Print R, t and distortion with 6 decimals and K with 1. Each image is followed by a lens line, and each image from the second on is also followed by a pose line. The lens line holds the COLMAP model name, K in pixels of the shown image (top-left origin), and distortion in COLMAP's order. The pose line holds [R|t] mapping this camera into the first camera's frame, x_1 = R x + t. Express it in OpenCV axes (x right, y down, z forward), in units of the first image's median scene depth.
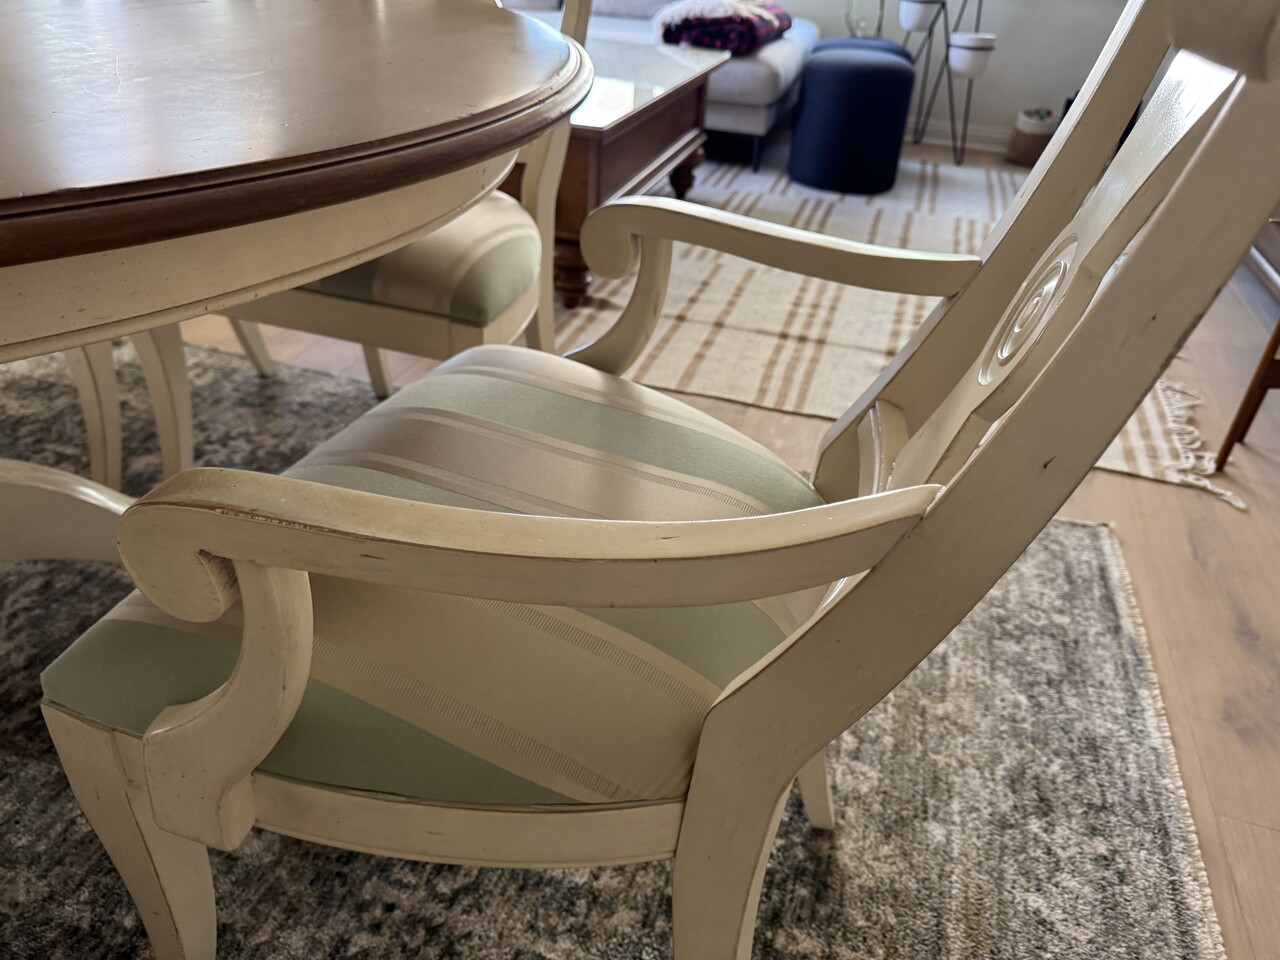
lens RADIAL K [[919.0, 0, 619.8], [0, 919.0, 479.8], [0, 0, 1]] dist [0.004506, -0.005572]
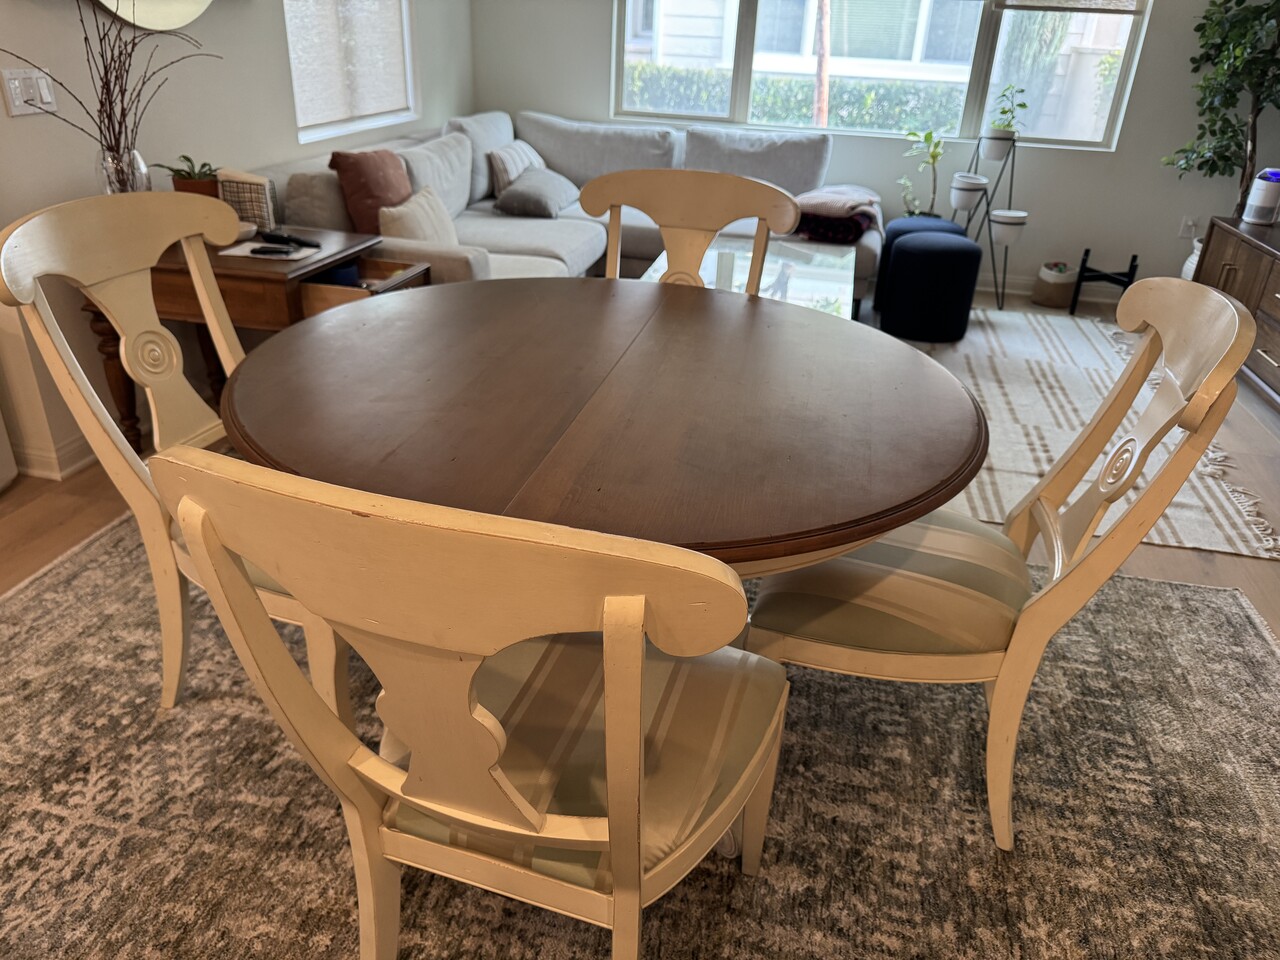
lens RADIAL K [[921.4, 0, 640.0], [0, 921.4, 480.0], [0, 0, 1]] dist [0.000637, -0.000029]
pose [[0.995578, -0.049207, 0.080017, -0.716832], [0.056685, 0.993952, -0.094054, -0.054062], [-0.074905, 0.098173, 0.992346, -0.588806]]
